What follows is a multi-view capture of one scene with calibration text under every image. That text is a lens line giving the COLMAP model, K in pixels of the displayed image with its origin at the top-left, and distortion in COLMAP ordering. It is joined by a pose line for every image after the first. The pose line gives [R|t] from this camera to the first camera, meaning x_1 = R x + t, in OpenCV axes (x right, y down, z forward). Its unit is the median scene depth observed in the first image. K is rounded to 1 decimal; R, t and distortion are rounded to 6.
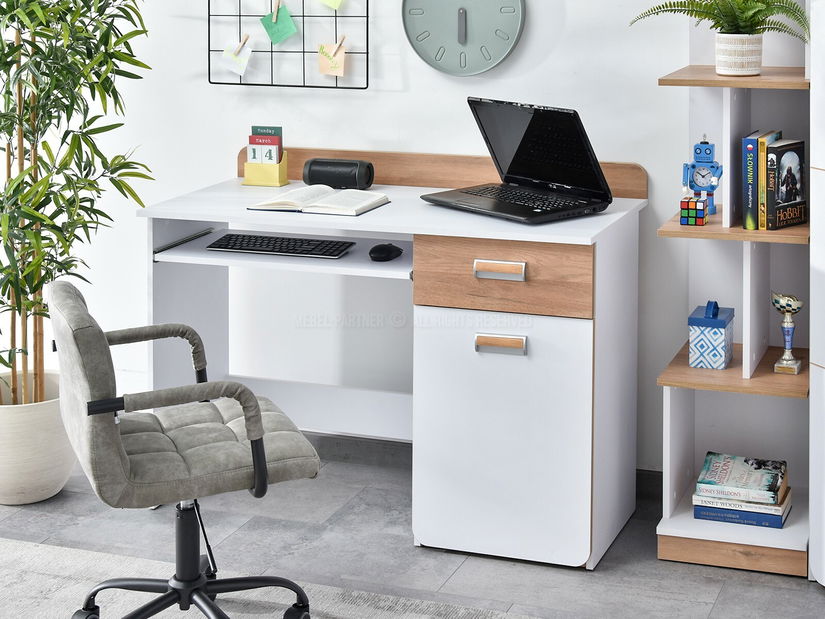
lens RADIAL K [[1595.8, 0, 412.5], [0, 1595.8, 309.5], [0, 0, 1]] dist [-0.050483, -0.513339]
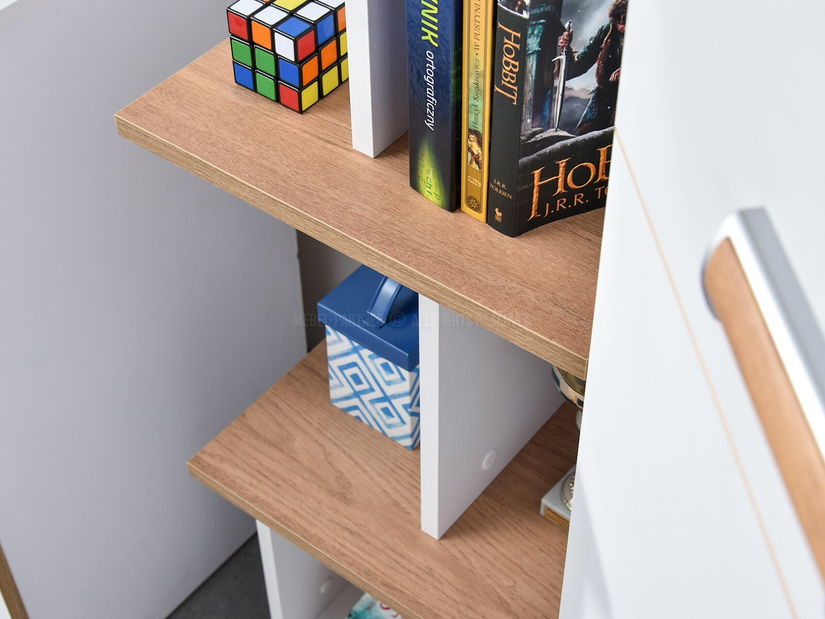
lens RADIAL K [[1288.7, 0, 412.5], [0, 1288.7, 309.5], [0, 0, 1]] dist [-0.016430, -0.017658]
pose [[0.946280, 0.246008, -0.209842, 0.254975], [-0.079735, 0.806461, 0.585887, -0.154488], [0.313363, -0.537682, 0.782753, 0.825091]]
